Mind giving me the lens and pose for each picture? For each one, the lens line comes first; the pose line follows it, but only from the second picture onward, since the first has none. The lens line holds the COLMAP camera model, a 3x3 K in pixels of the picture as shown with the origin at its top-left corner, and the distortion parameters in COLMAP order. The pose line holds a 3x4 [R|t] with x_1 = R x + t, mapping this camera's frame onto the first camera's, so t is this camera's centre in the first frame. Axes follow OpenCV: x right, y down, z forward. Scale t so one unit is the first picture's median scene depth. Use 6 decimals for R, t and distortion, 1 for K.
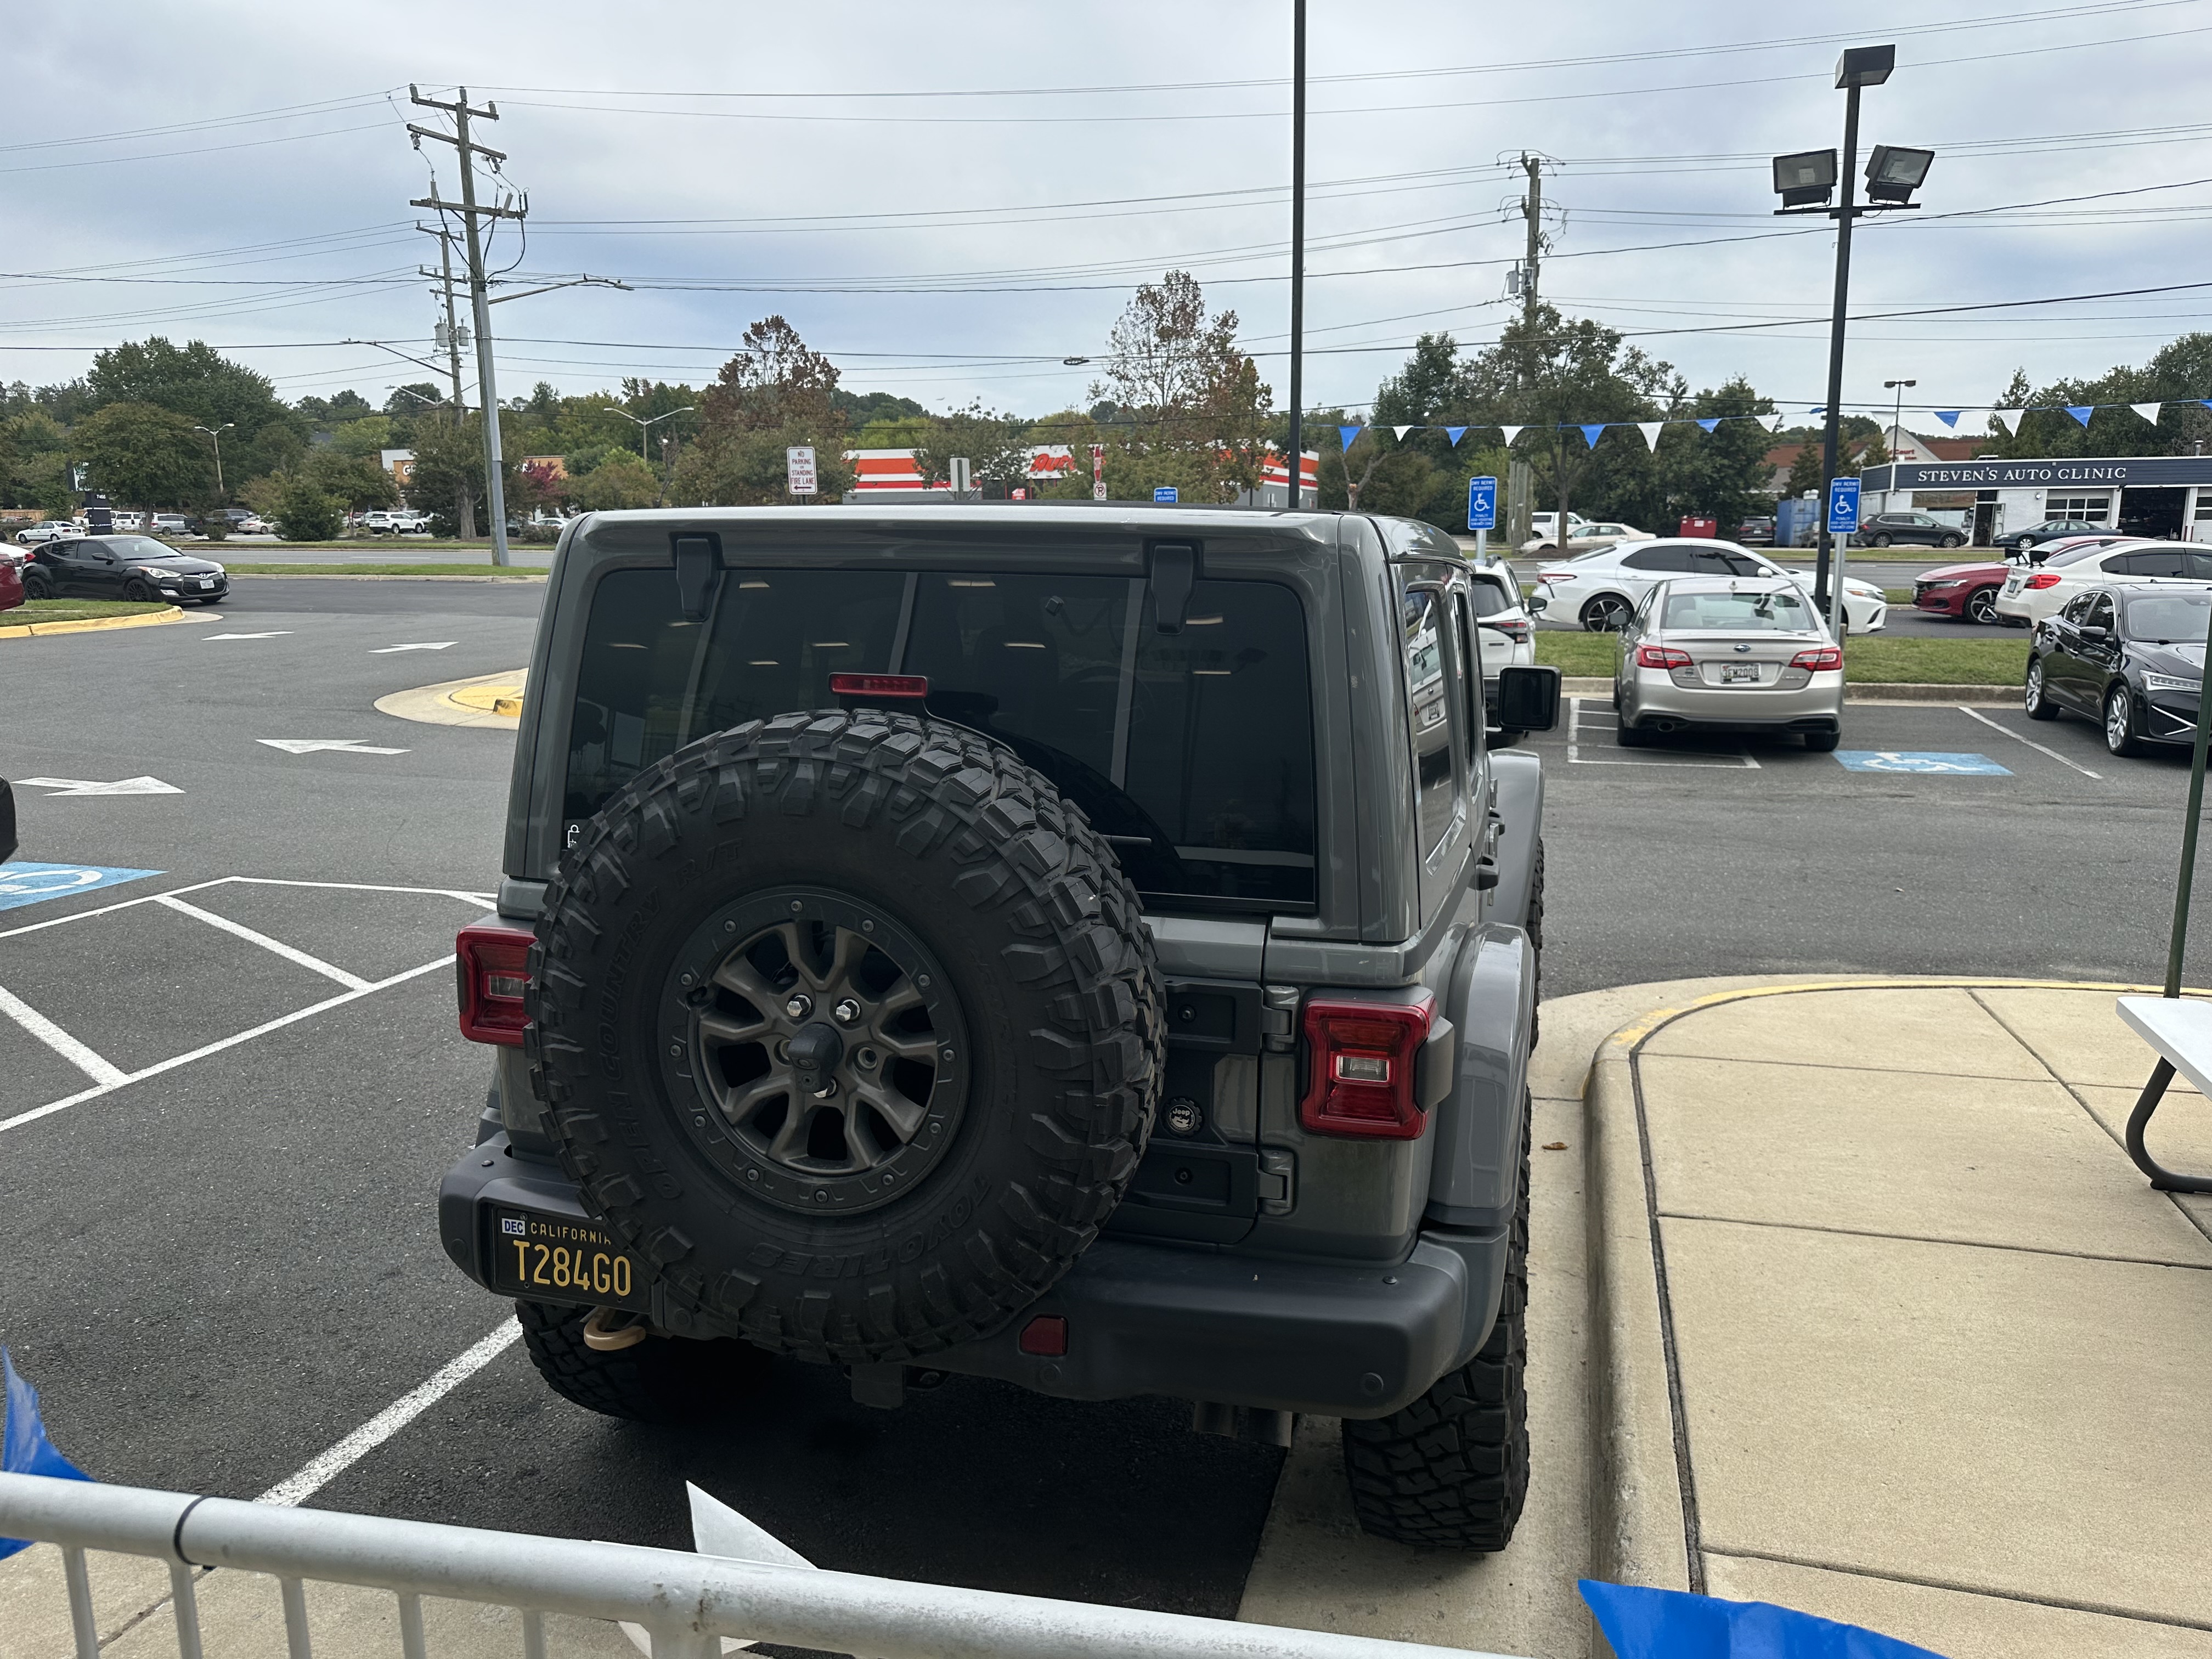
lens RADIAL K [[1580.6, 0, 1102.8], [0, 1580.6, 813.6], [0, 0, 1]] dist [-0.001131, -0.008482]
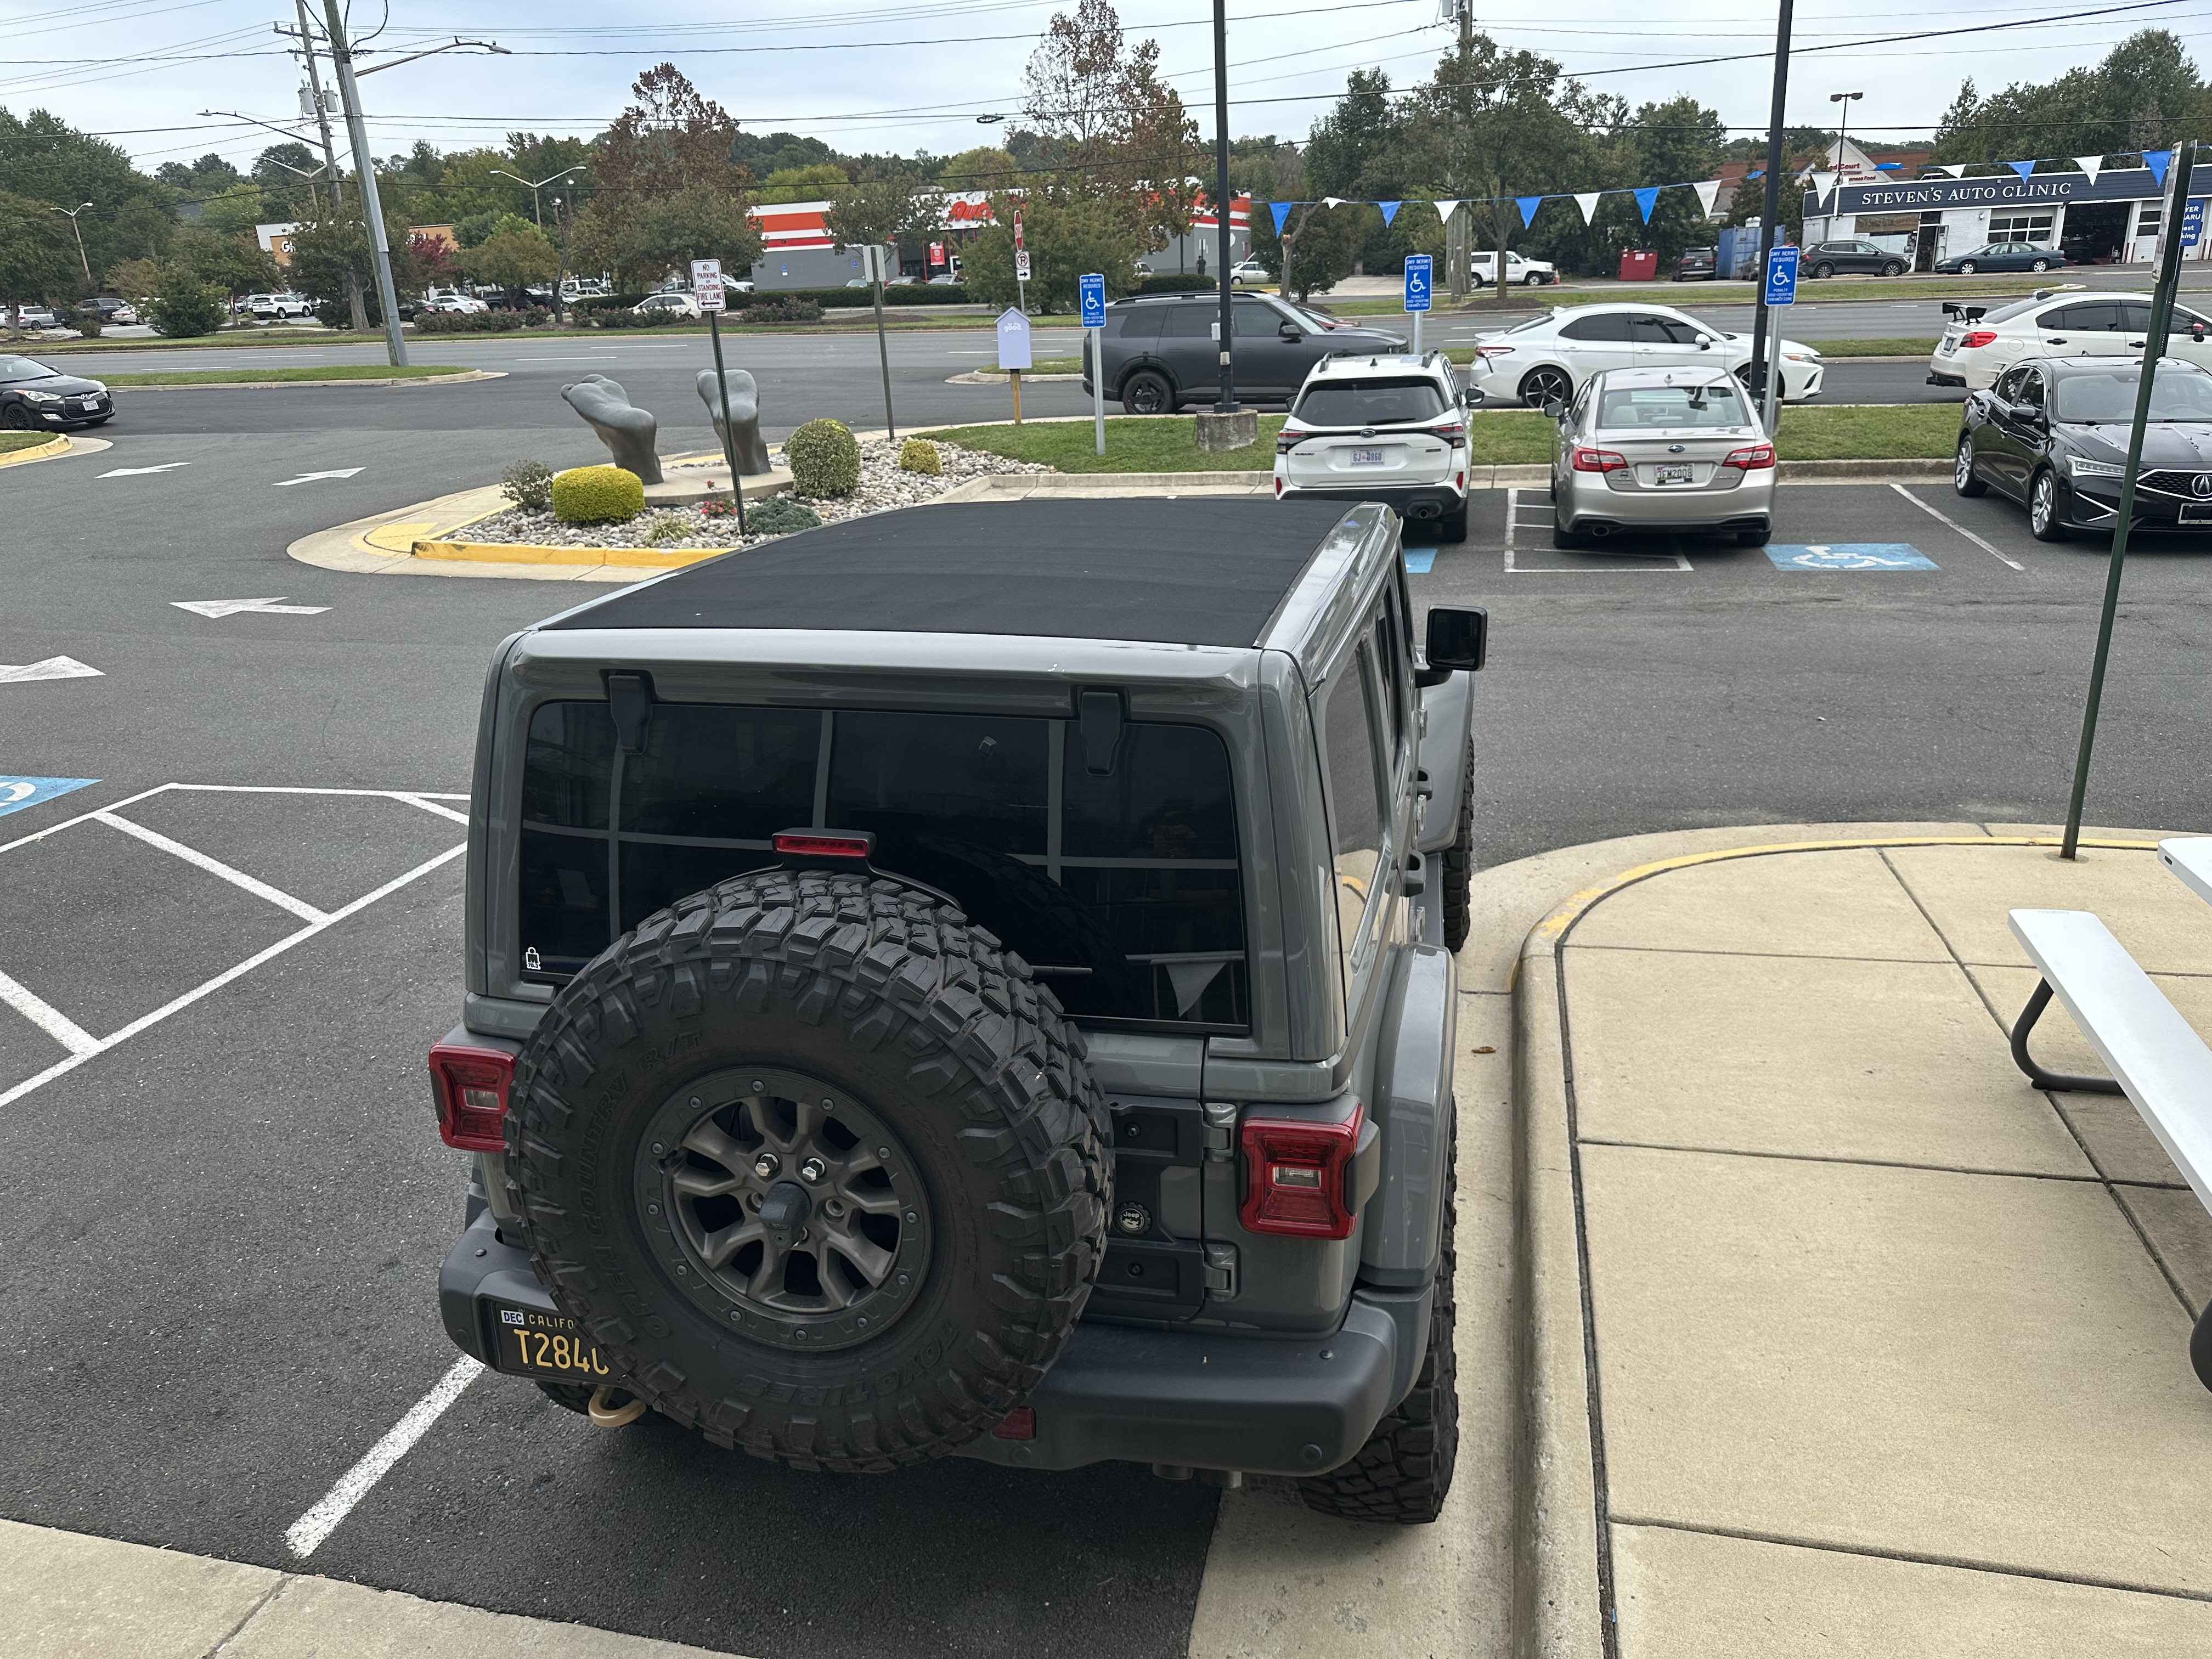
lens RADIAL K [[1577.2, 0, 1106.0], [0, 1577.2, 829.5], [0, 0, 1]] dist [-0.002027, -0.007246]
pose [[0.998253, -0.049297, 0.032581, 0.006440], [0.043585, 0.986581, 0.157346, -0.144092], [-0.039901, -0.155651, 0.987006, -0.011444]]
